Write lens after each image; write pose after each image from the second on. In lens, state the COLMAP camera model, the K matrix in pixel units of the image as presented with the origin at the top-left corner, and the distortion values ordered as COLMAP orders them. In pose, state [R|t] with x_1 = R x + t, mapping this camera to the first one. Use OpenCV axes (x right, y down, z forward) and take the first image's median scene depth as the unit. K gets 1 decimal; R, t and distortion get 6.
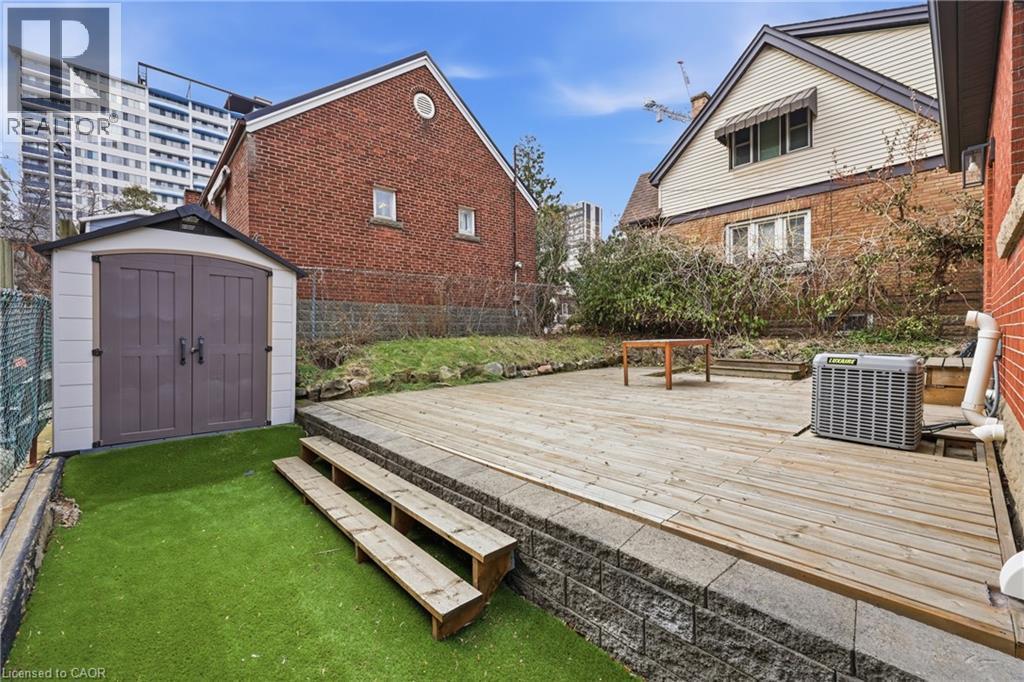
lens RADIAL K [[416.5, 0, 512.0], [0, 416.5, 341.0], [0, 0, 1]] dist [-0.000021, -0.000018]
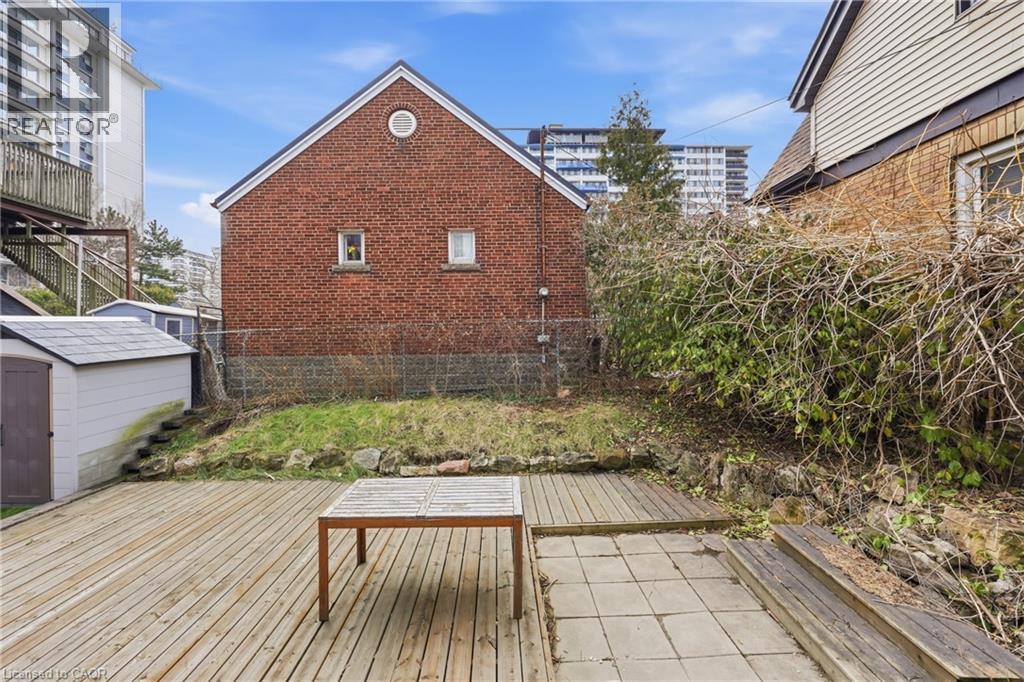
lens RADIAL K [[422.7, 0, 511.2], [0, 422.7, 333.3], [0, 0, 1]] dist [-0.002261, -0.000225]
pose [[0.743643, 0.006580, -0.668545, 0.541959], [-0.009714, 0.999952, -0.000963, -0.132092], [0.668507, 0.007211, 0.743671, 0.503267]]
